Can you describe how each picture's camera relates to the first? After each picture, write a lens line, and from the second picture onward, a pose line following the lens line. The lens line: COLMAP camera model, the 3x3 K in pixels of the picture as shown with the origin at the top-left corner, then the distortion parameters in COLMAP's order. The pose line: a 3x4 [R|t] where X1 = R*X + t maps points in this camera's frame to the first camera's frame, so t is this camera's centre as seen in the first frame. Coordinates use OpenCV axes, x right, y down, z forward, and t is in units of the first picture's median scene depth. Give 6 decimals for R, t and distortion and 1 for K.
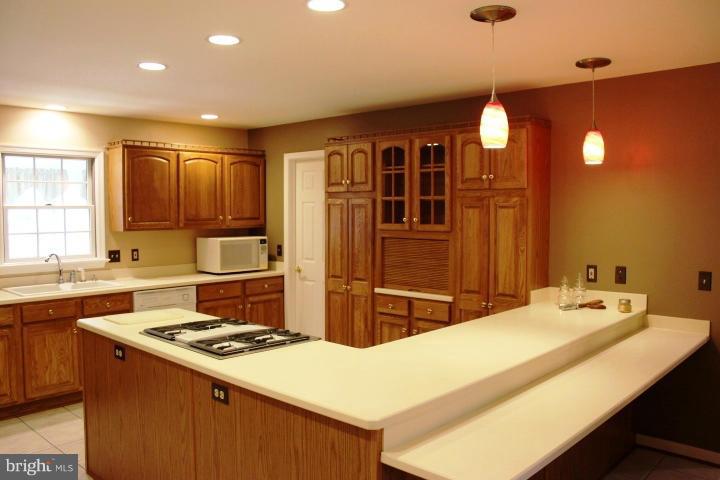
lens RADIAL K [[593.0, 0, 362.9], [0, 593.0, 238.7], [0, 0, 1]] dist [-0.130043, 0.004694]
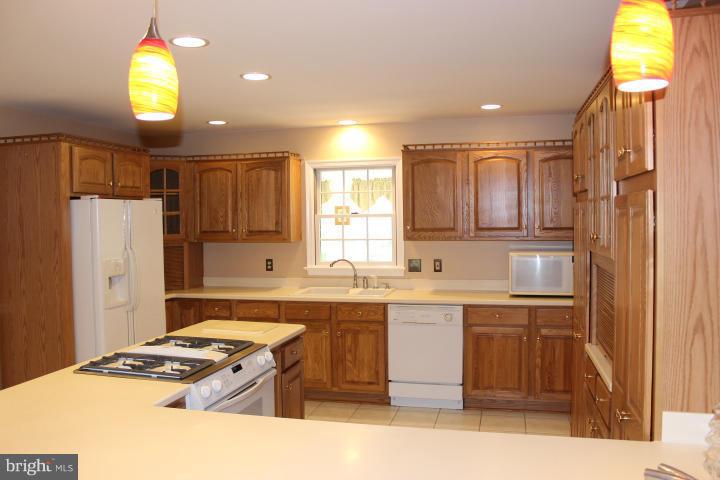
lens RADIAL K [[593.0, 0, 362.9], [0, 593.0, 238.7], [0, 0, 1]] dist [-0.130043, 0.004694]
pose [[0.471432, 0.026631, -0.881500, 0.430142], [-0.031103, 0.999424, 0.013559, -0.027237], [0.881354, 0.021025, 0.471989, 0.480975]]
